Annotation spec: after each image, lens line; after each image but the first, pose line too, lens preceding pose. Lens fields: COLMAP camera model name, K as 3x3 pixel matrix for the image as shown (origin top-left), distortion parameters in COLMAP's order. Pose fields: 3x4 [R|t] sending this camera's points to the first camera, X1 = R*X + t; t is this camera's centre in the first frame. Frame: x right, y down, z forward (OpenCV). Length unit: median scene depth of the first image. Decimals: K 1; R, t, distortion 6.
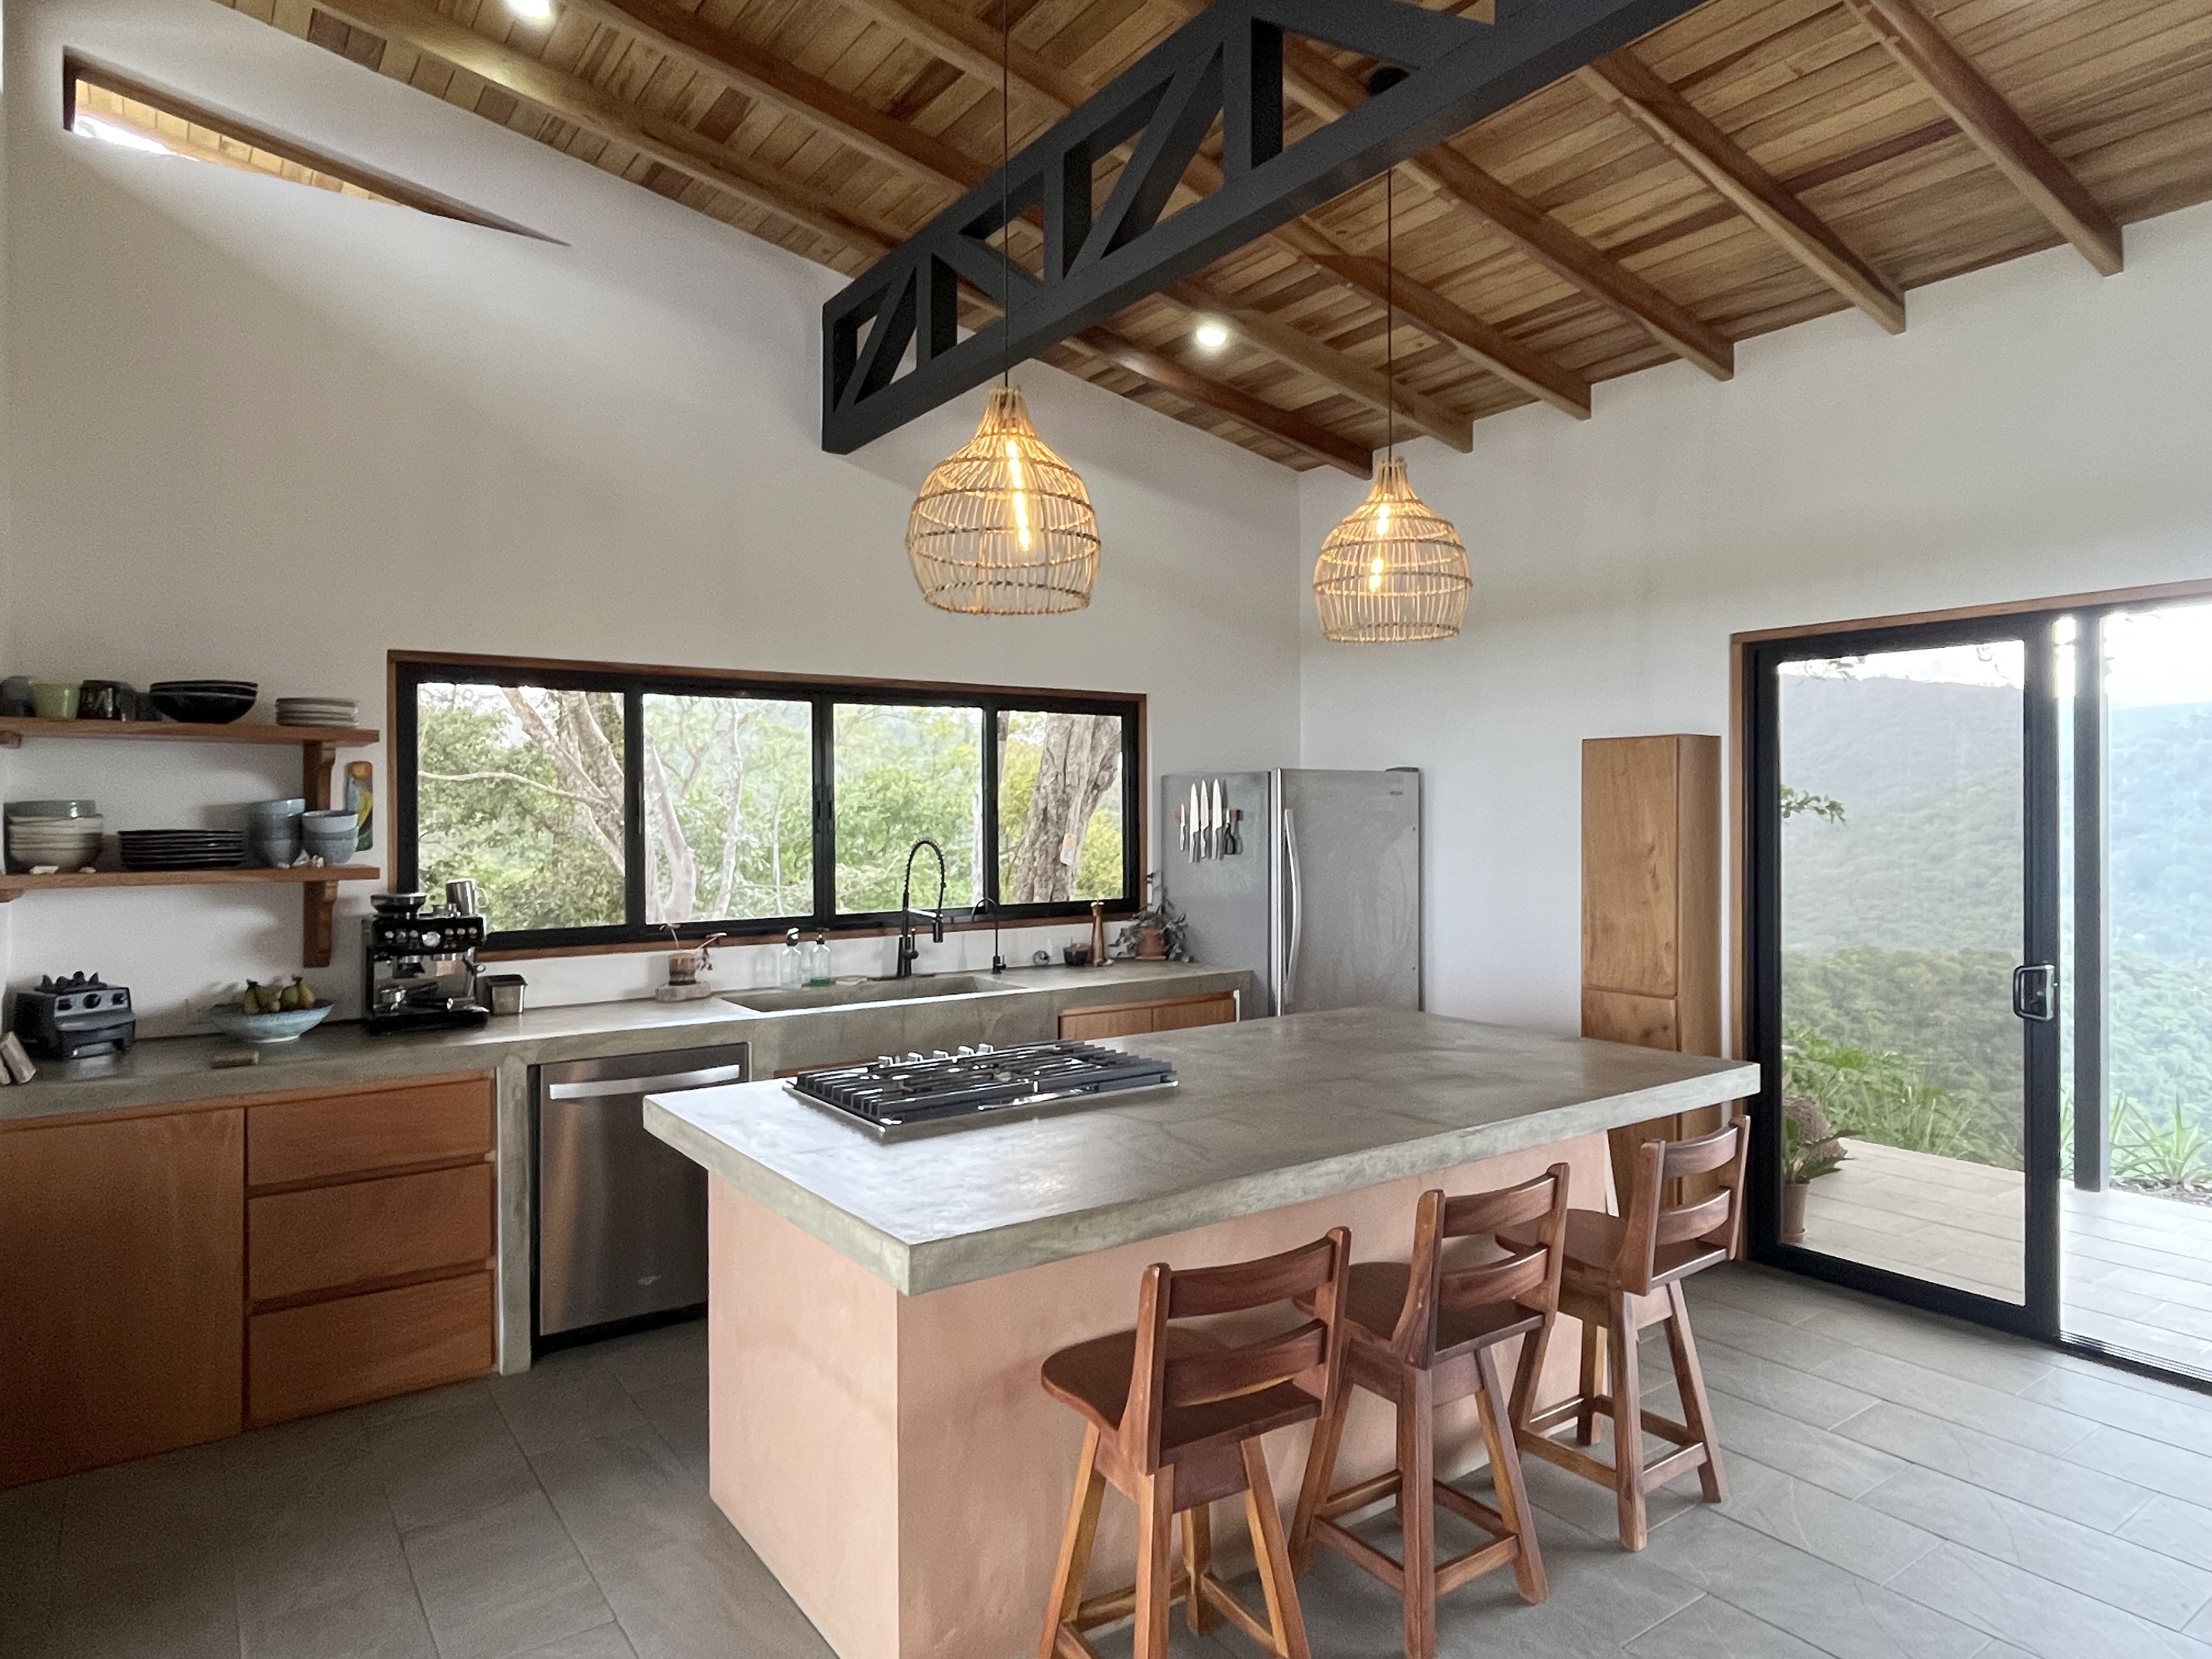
lens RADIAL K [[1319.7, 0, 1110.8], [0, 1319.7, 812.0], [0, 0, 1]] dist [-0.000977, -0.000480]
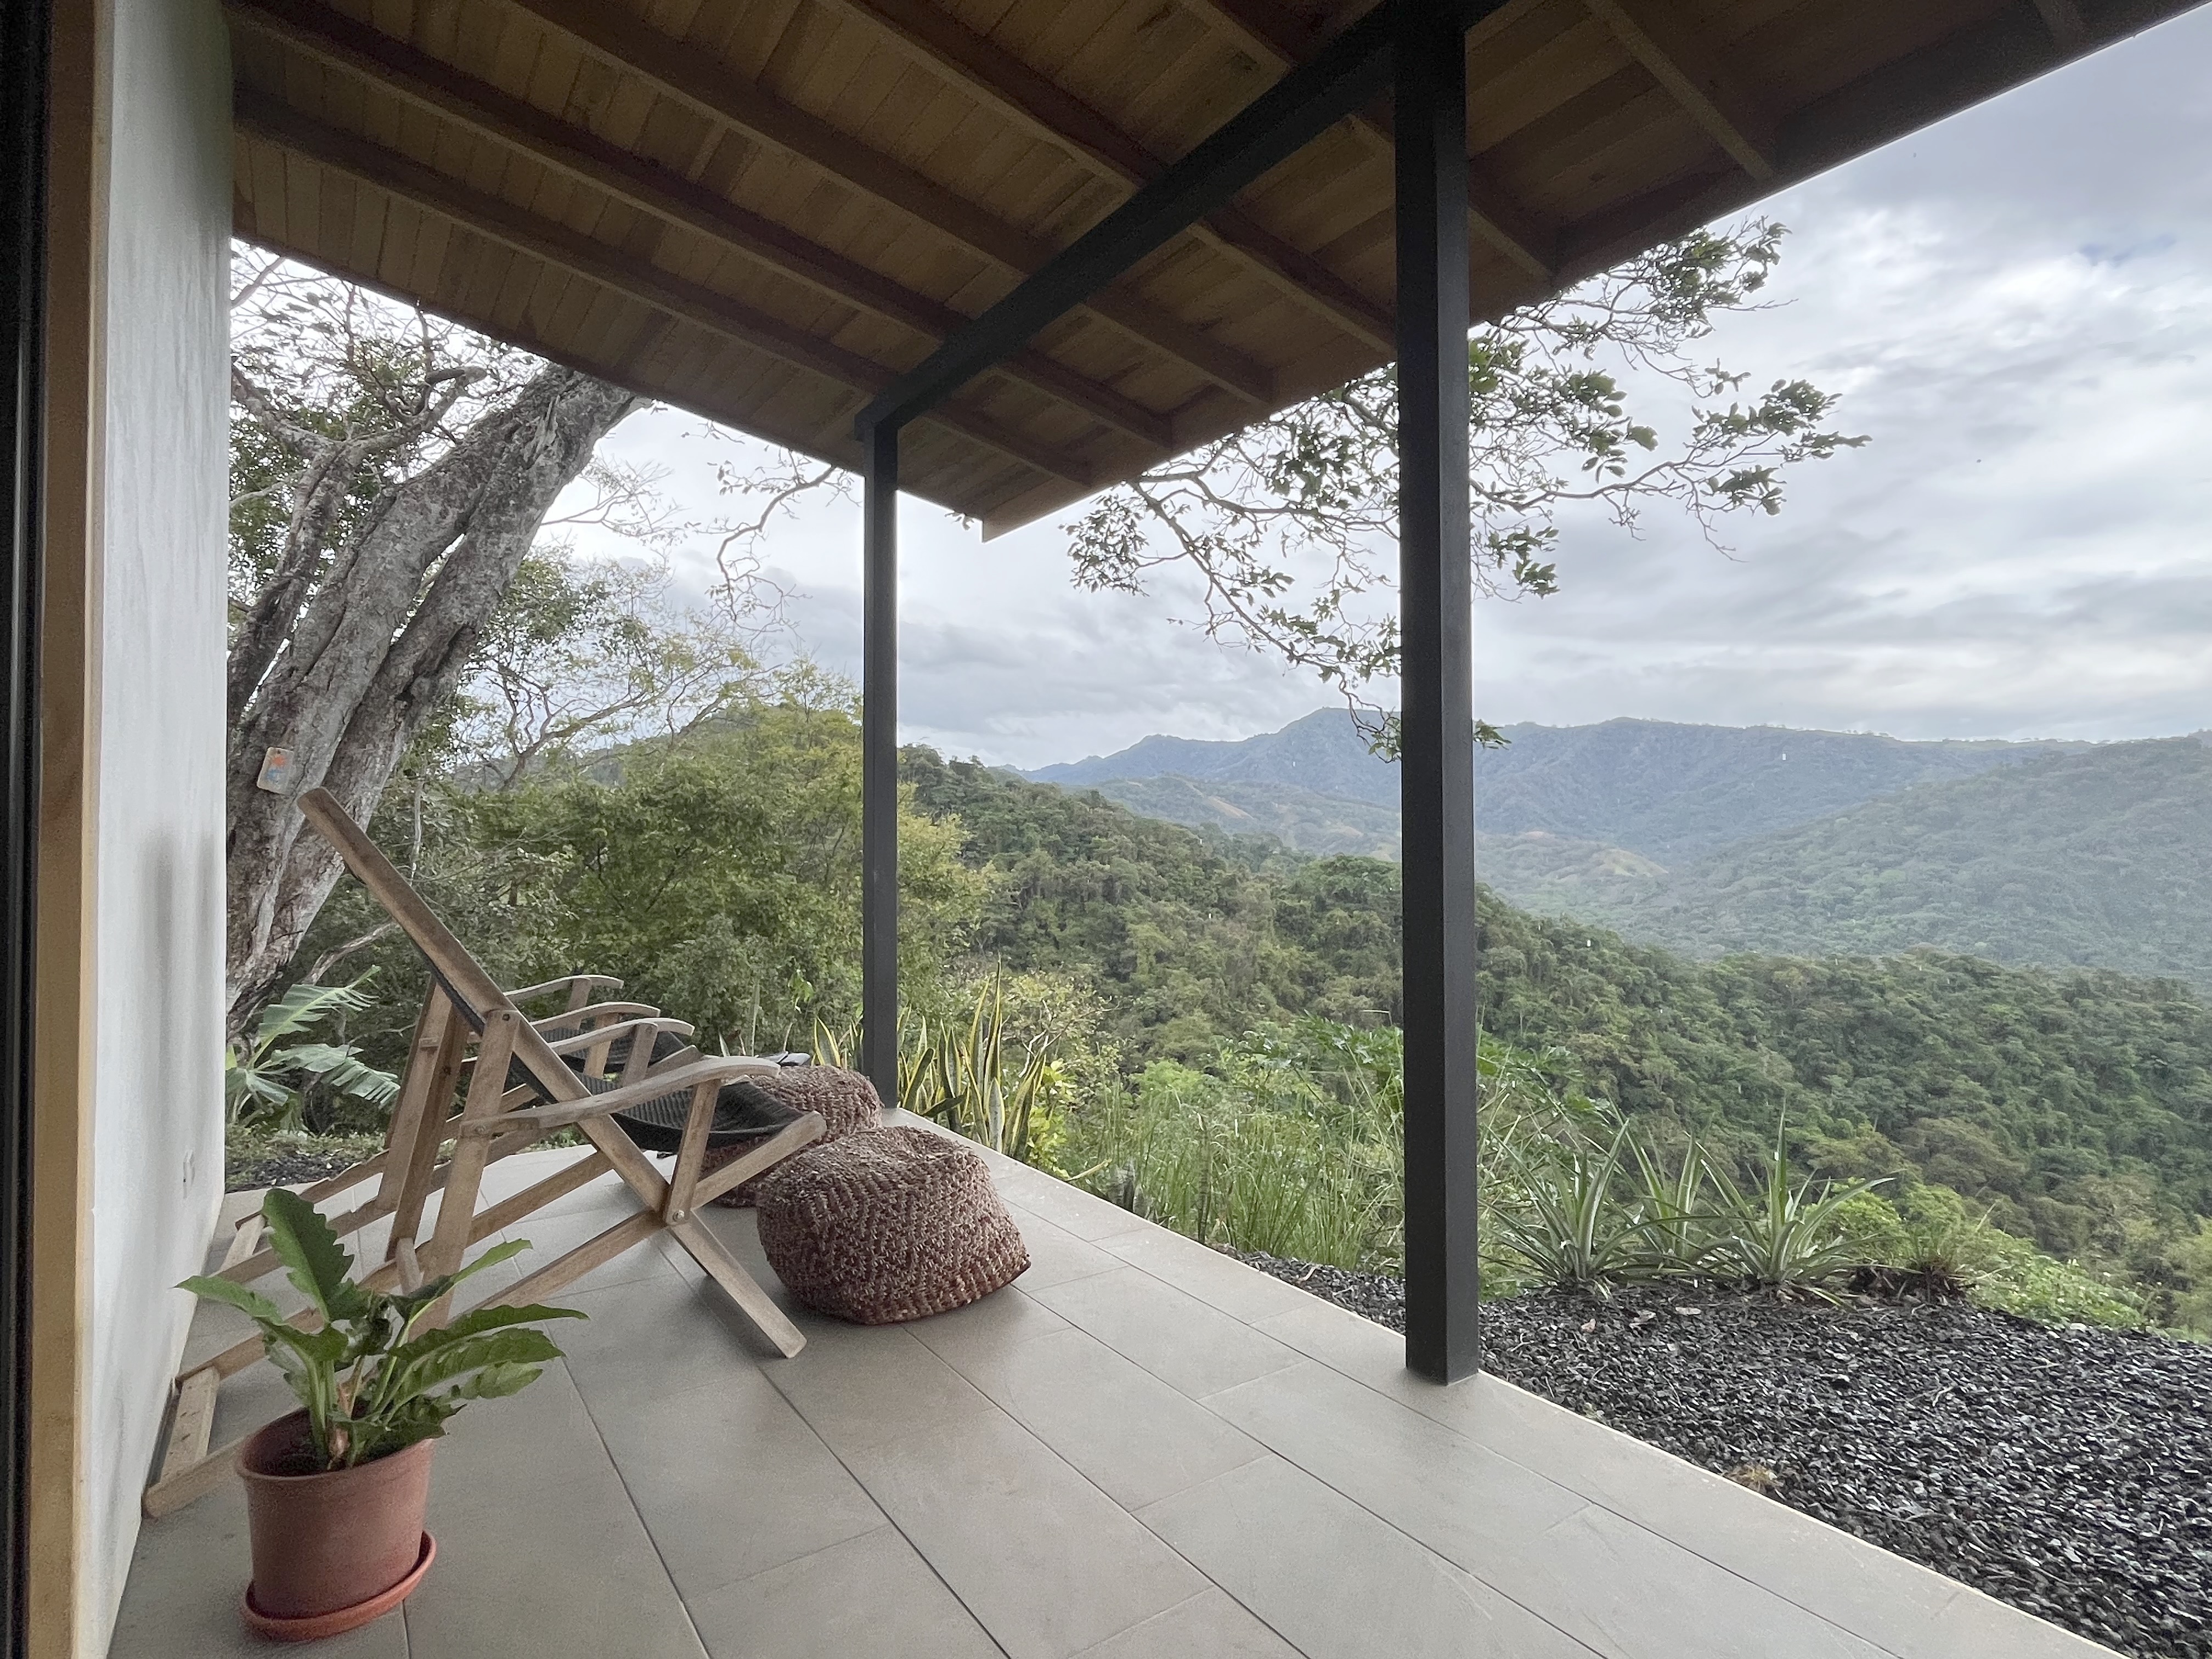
lens RADIAL K [[1109.6, 0, 1117.6], [0, 1109.6, 822.9], [0, 0, 1]] dist [-0.003006, -0.000205]
pose [[0.999997, -0.002464, -0.000010, 0.757528], [0.002463, 0.999842, -0.017583, 0.125731], [0.000053, 0.017583, 0.999845, 0.743730]]
